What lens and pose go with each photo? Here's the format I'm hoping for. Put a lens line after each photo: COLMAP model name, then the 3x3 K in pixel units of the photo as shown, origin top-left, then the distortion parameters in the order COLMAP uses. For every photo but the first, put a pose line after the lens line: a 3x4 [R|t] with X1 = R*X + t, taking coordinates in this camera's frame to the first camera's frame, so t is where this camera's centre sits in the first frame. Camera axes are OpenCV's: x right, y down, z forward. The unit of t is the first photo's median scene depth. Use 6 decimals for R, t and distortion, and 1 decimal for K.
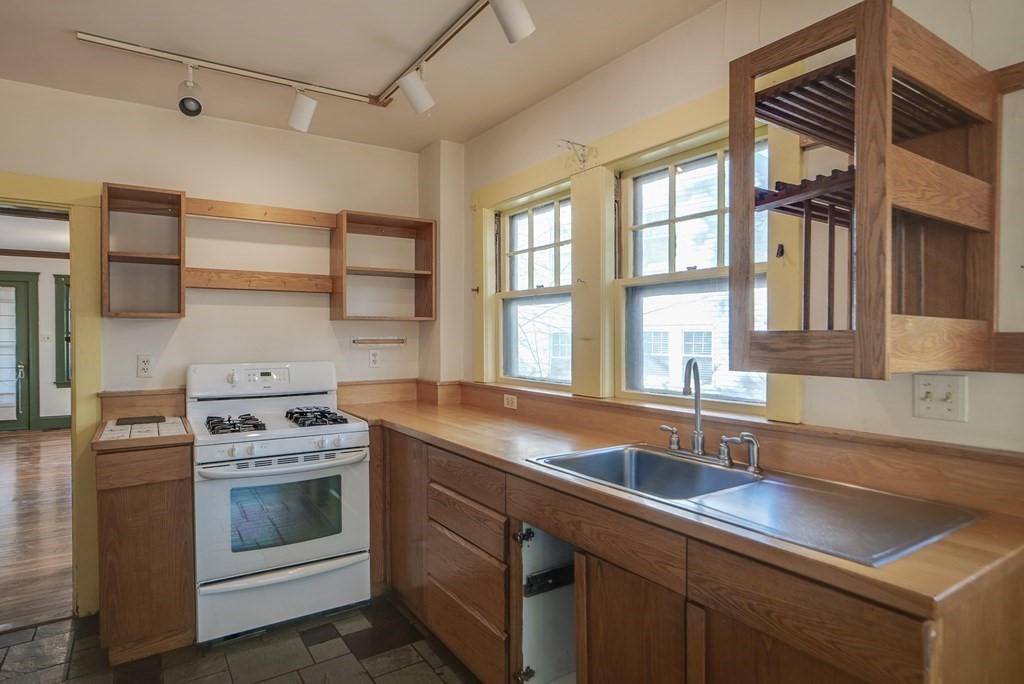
lens RADIAL K [[580.0, 0, 522.2], [0, 580.0, 338.3], [0, 0, 1]] dist [-0.045721, 0.030386]
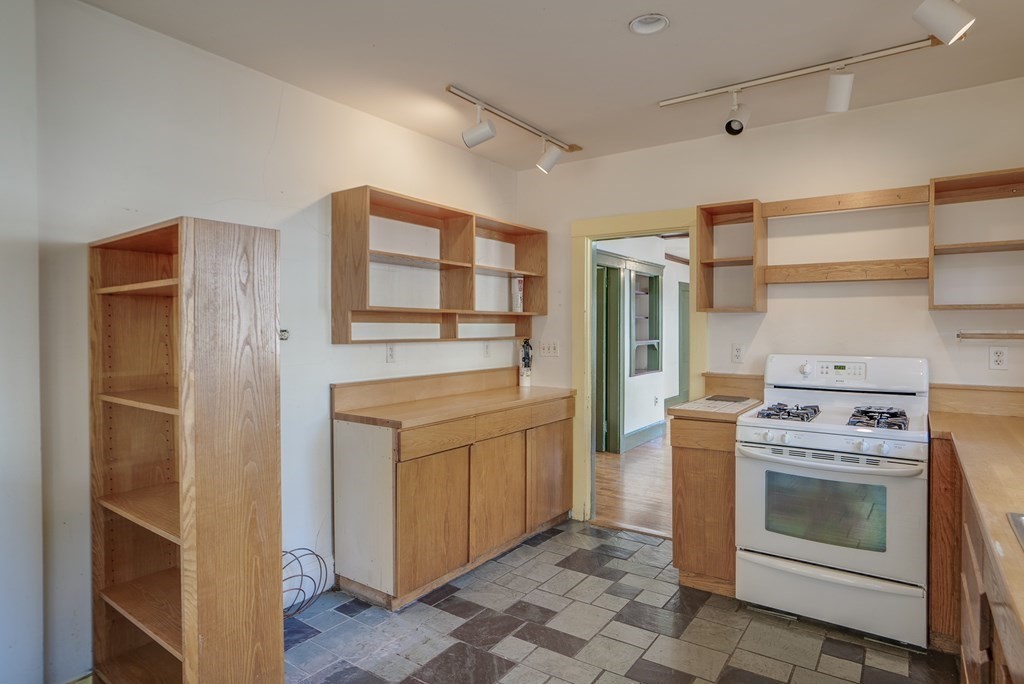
lens RADIAL K [[576.5, 0, 511.9], [0, 576.5, 330.1], [0, 0, 1]] dist [-0.023066, 0.001136]
pose [[0.351942, 0.008122, -0.935987, 0.287998], [-0.007732, 0.999953, 0.005769, -0.002470], [0.935990, 0.005207, 0.351988, 0.154663]]
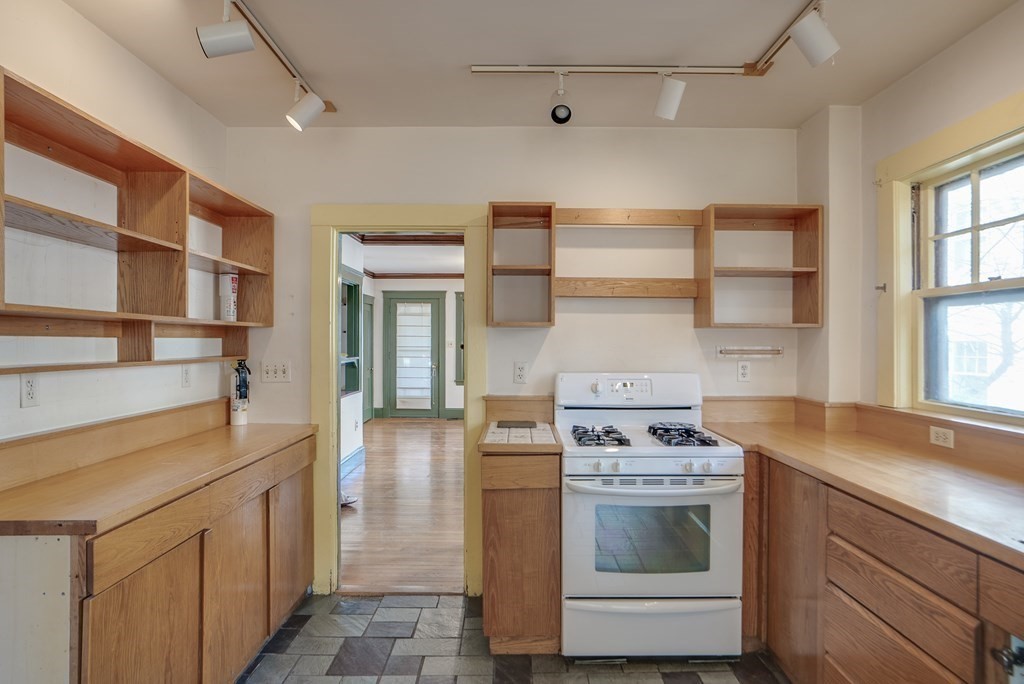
lens RADIAL K [[578.1, 0, 512.0], [0, 578.1, 342.0], [0, 0, 1]] dist [-0.053007, 0.034603]
pose [[0.830126, 0.004992, -0.557554, -0.079514], [-0.008774, 0.999953, -0.004112, -0.003683], [0.557507, 0.008306, 0.830131, 0.107529]]
